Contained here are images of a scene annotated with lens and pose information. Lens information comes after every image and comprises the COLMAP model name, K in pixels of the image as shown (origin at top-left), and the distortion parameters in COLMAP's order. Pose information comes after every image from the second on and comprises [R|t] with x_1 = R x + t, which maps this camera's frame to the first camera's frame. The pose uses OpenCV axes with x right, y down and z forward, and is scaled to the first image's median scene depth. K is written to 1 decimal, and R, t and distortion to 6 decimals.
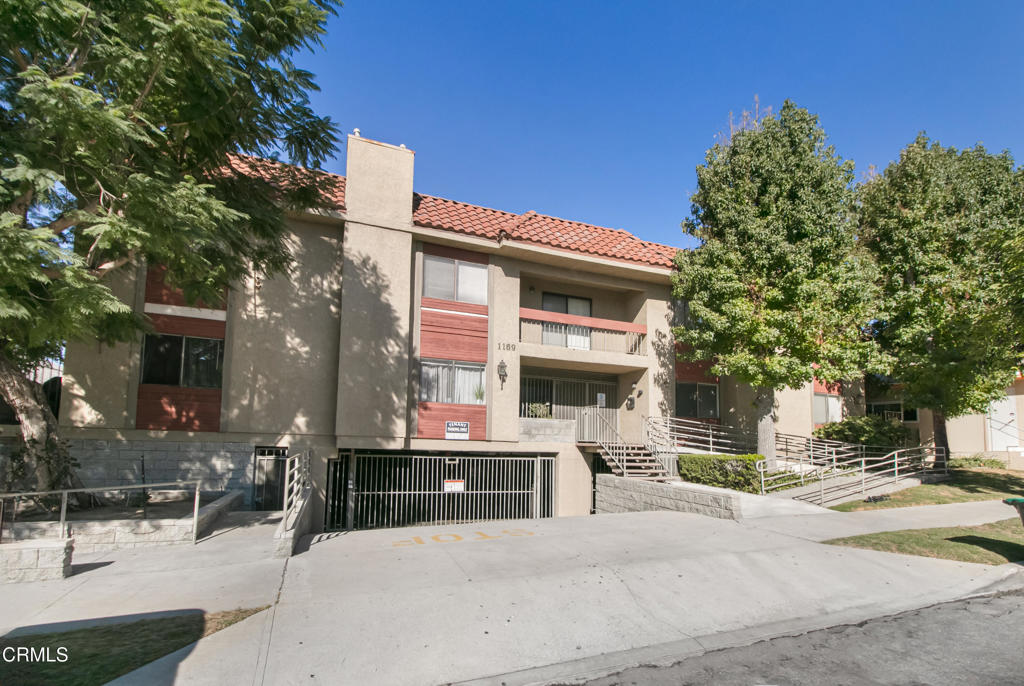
lens RADIAL K [[759.6, 0, 512.0], [0, 759.6, 343.0], [0, 0, 1]] dist [0.004398, -0.003420]
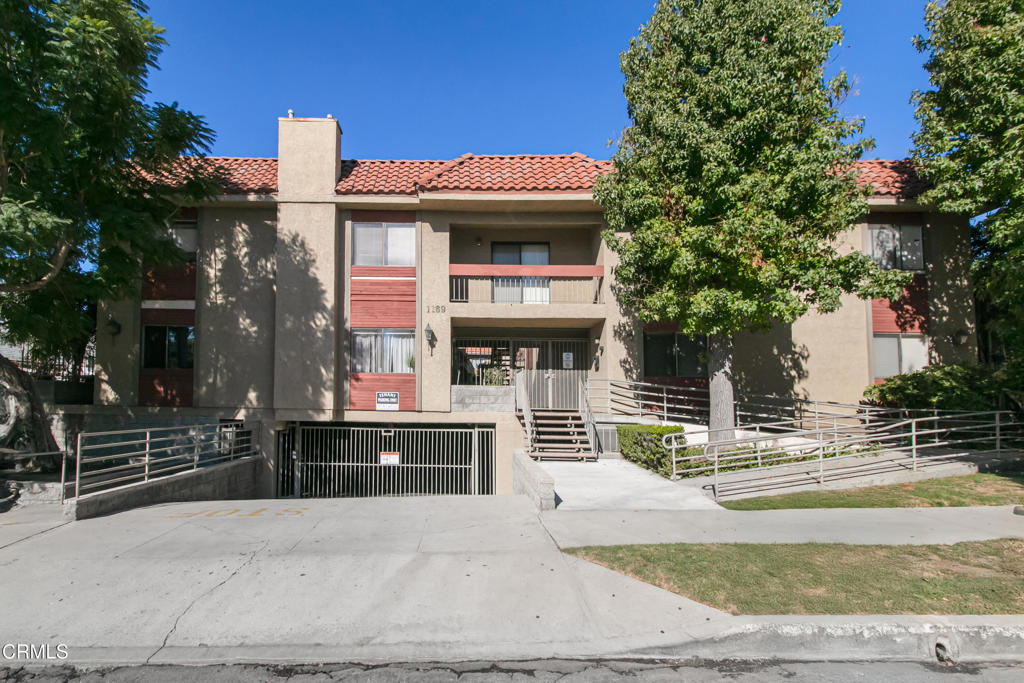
lens RADIAL K [[759.6, 0, 512.0], [0, 759.6, 341.5], [0, 0, 1]] dist [0.004398, -0.003420]
pose [[0.828216, -0.063264, -0.556827, 0.600104], [0.088737, 0.995877, 0.018840, 0.036401], [0.553339, -0.065015, 0.830415, 0.297531]]
